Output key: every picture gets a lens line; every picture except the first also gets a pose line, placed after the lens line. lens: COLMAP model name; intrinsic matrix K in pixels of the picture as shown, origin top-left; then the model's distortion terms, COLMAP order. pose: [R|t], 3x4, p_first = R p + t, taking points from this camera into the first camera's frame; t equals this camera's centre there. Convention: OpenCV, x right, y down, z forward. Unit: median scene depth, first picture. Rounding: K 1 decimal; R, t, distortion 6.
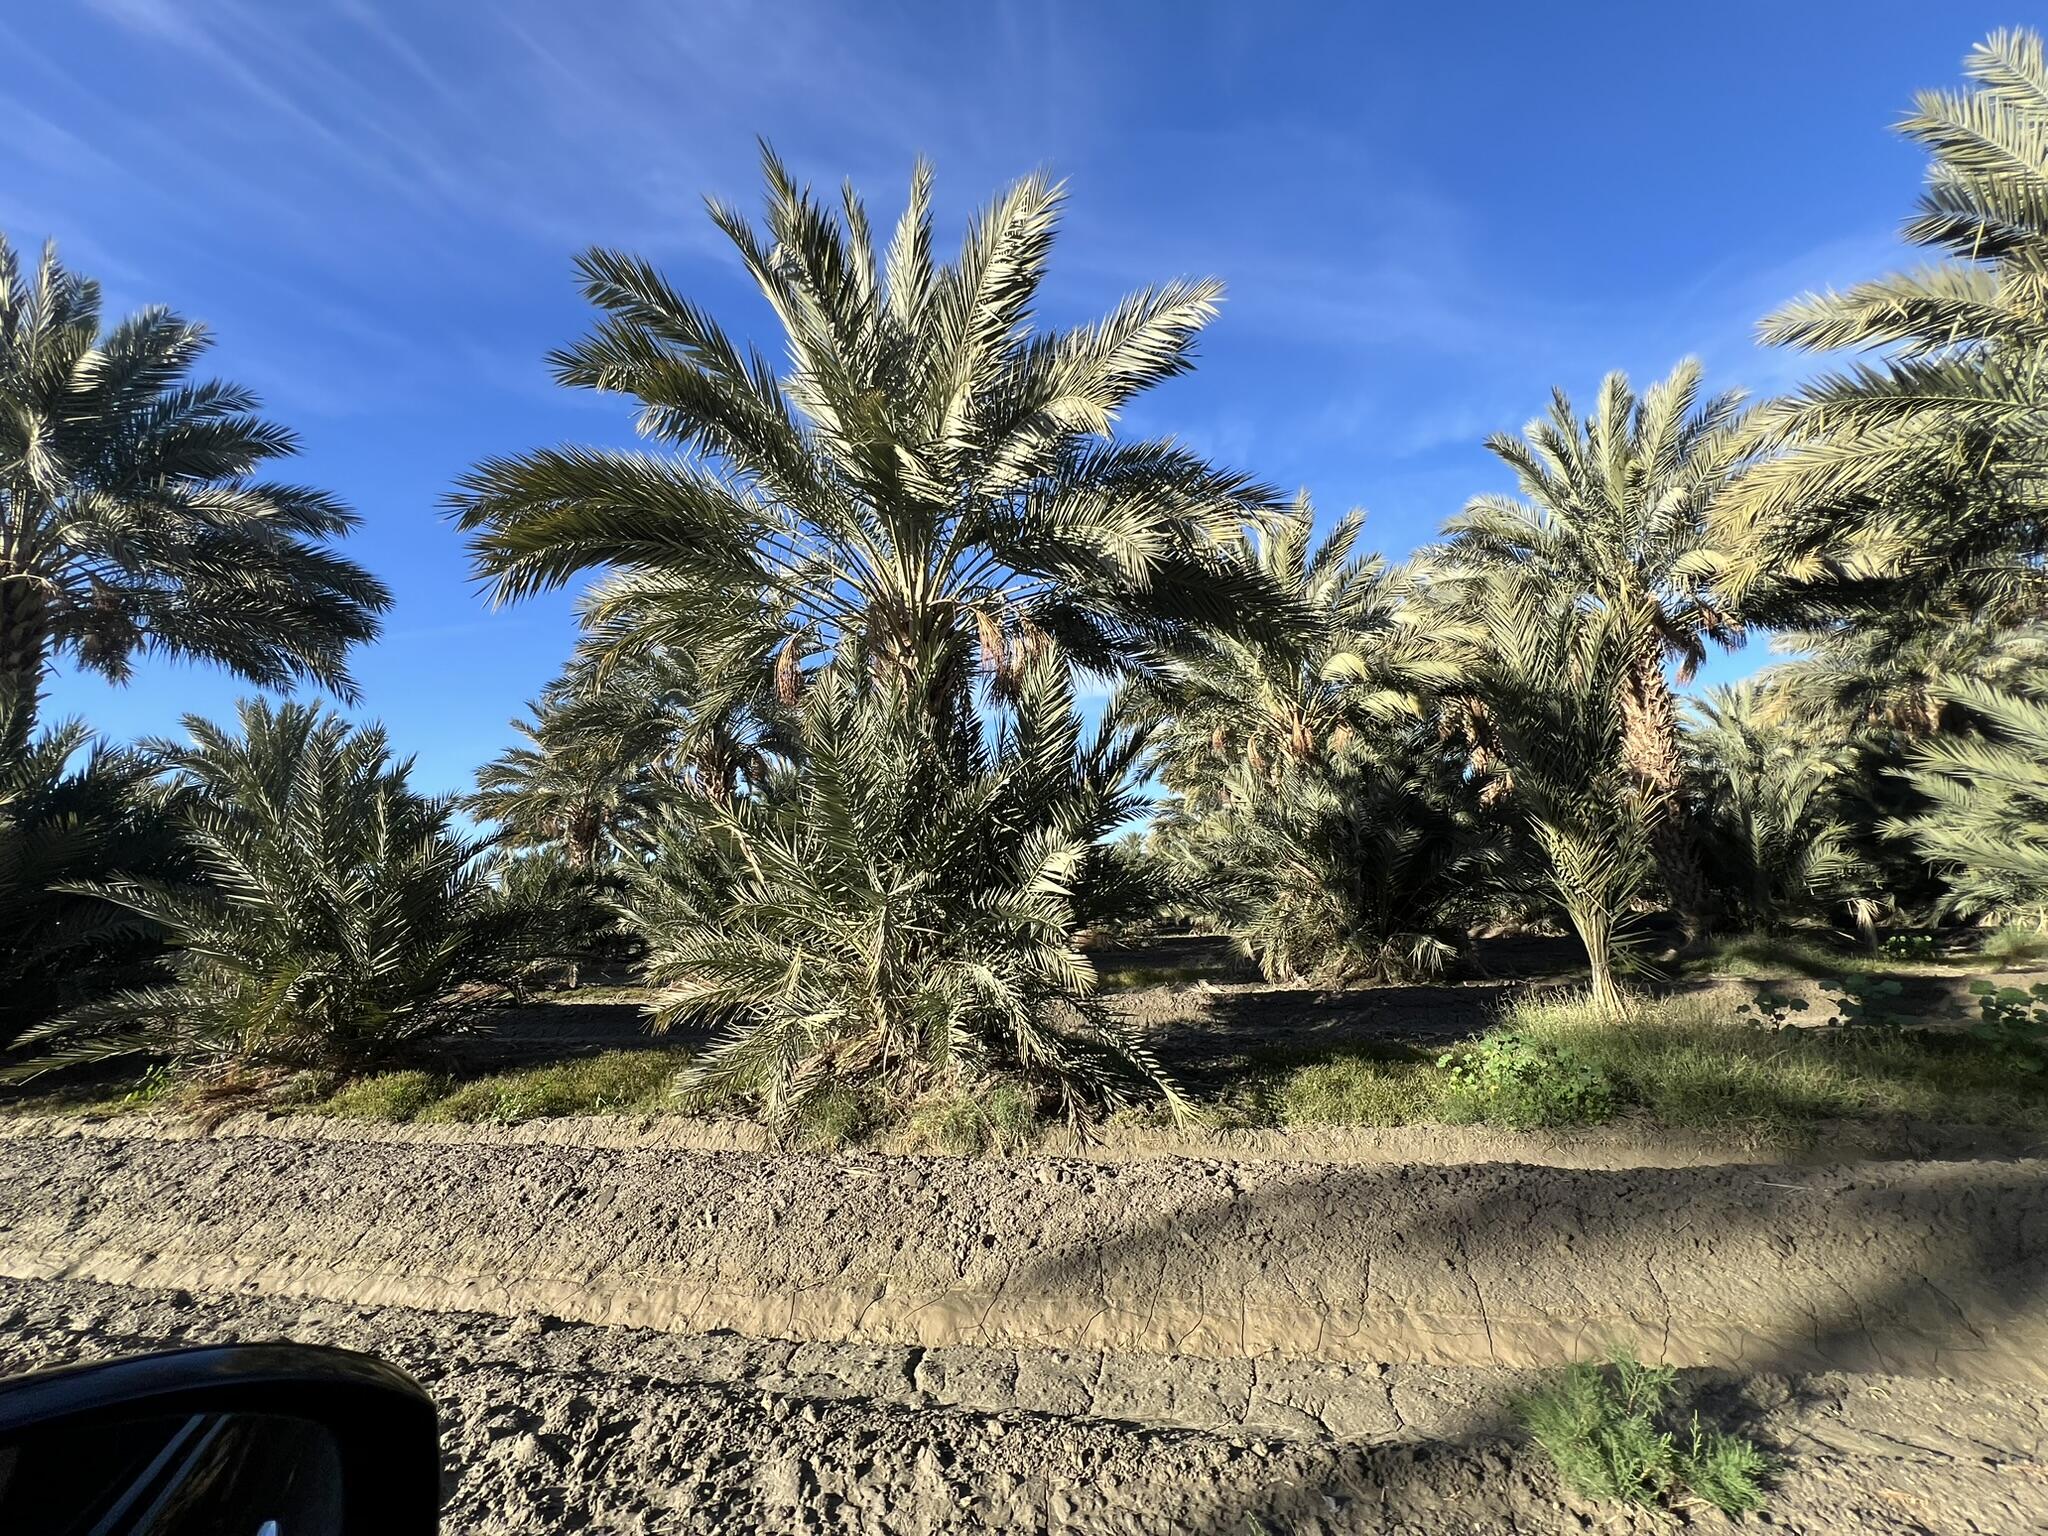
lens RADIAL K [[821.3, 0, 1019.3], [0, 821.3, 765.4], [0, 0, 1]] dist [-0.001623, 0.000377]
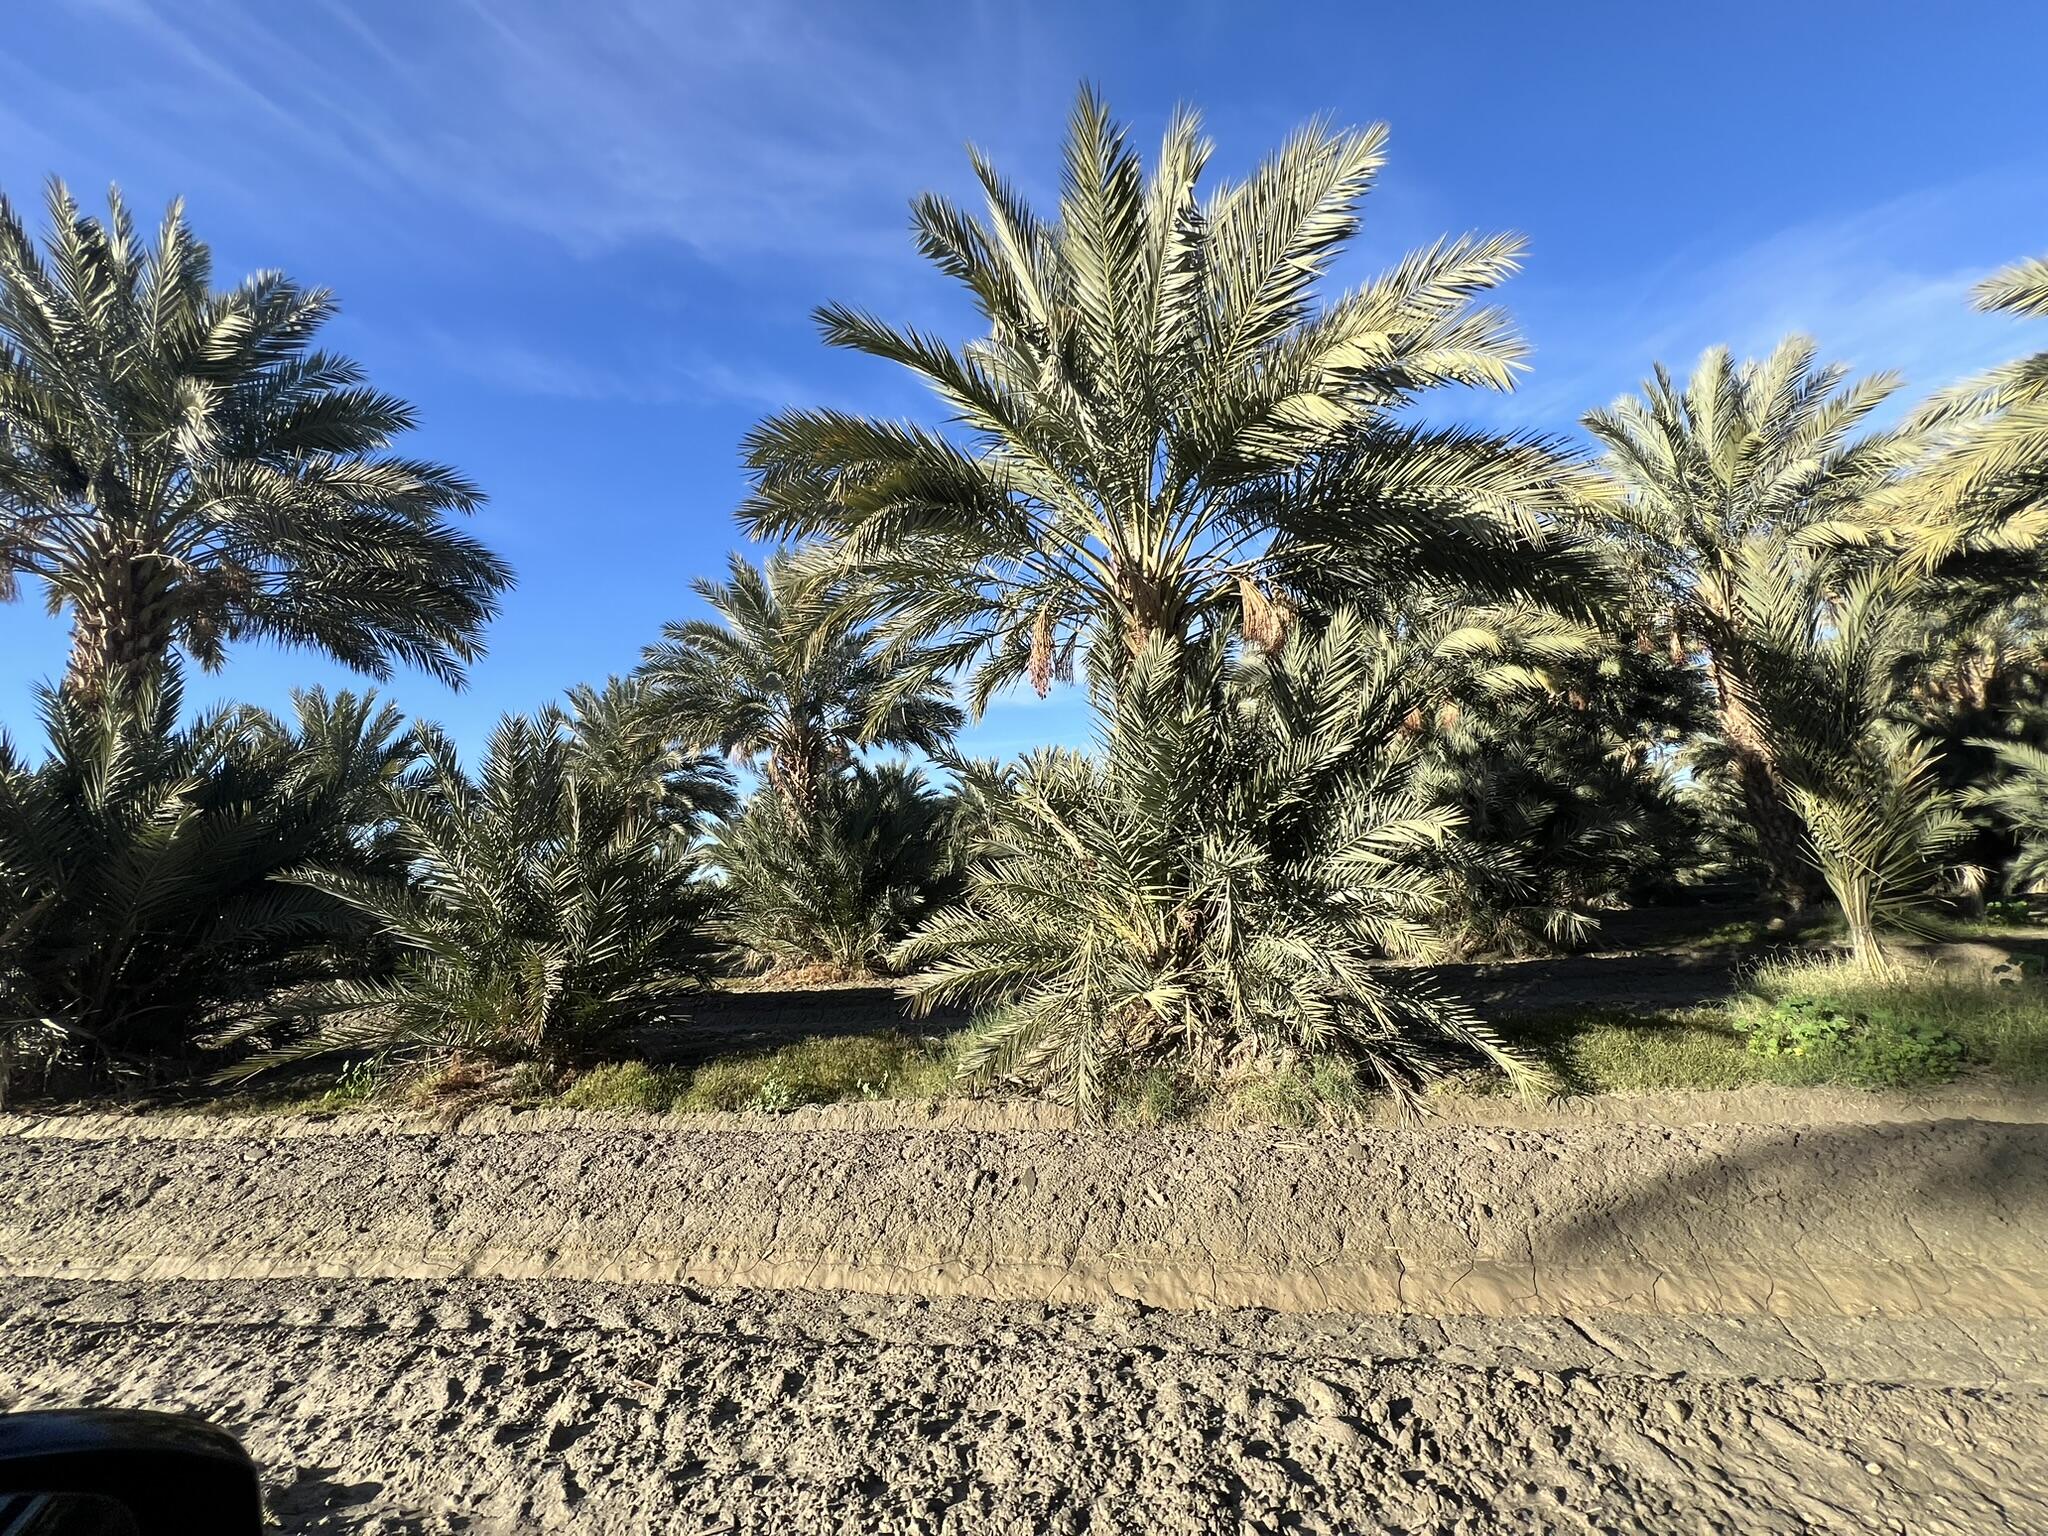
lens RADIAL K [[821.3, 0, 1024.7], [0, 821.3, 765.3], [0, 0, 1]] dist [-0.001623, 0.000377]
pose [[0.999580, -0.012807, 0.025984, -0.240135], [0.012415, 0.999808, 0.015189, 0.011338], [-0.026174, -0.014860, 0.999547, 0.019086]]
